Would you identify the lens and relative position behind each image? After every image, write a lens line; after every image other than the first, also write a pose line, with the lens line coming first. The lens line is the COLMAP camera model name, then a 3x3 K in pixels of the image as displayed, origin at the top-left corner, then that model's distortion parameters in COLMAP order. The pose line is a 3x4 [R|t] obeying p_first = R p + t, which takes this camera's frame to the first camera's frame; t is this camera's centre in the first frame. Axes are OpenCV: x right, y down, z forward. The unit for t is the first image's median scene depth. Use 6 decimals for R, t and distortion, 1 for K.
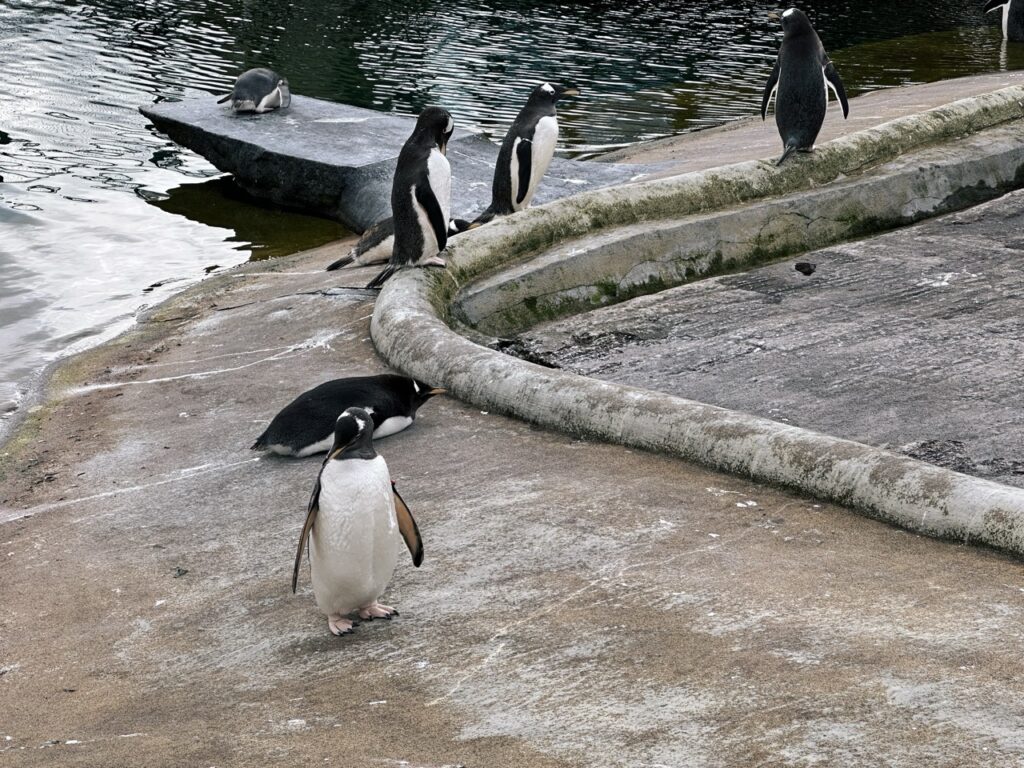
lens RADIAL K [[2298.5, 0, 512.0], [0, 2298.5, 384.0], [0, 0, 1]] dist [-0.085797, 5.780605]
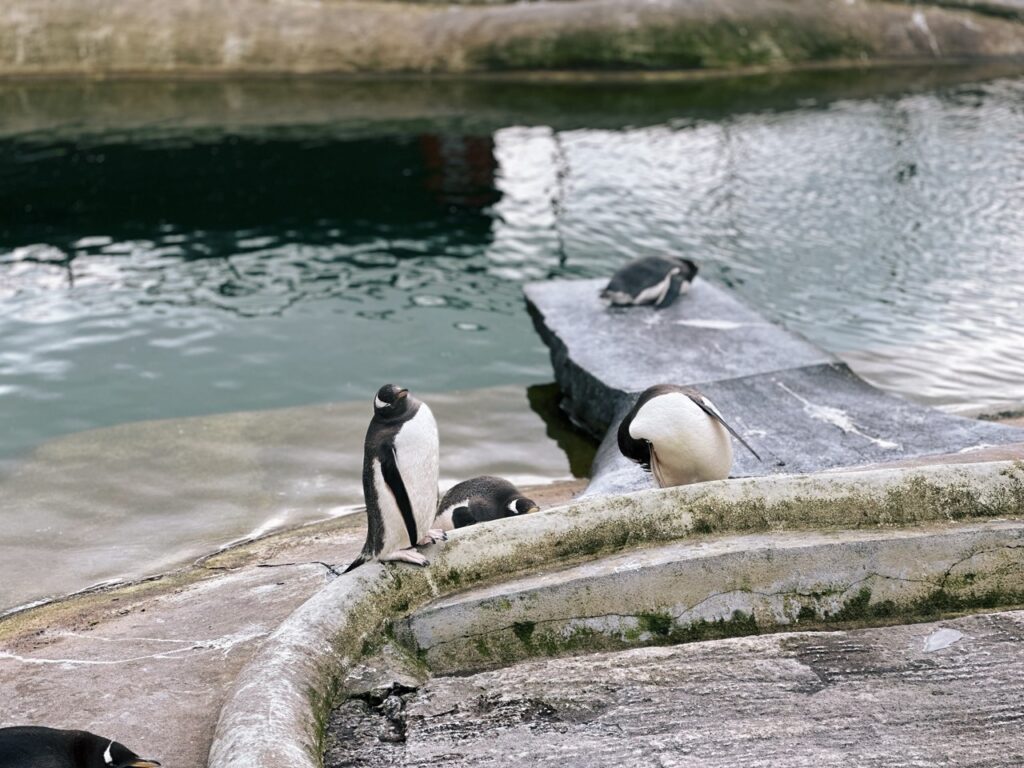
lens RADIAL K [[2298.5, 0, 512.0], [0, 2298.5, 384.0], [0, 0, 1]] dist [-0.085797, 5.780605]
pose [[0.872354, 0.114194, -0.475350, 0.335894], [-0.130998, 0.991380, -0.002246, -0.107364], [0.470996, 0.064229, 0.879794, 0.317392]]
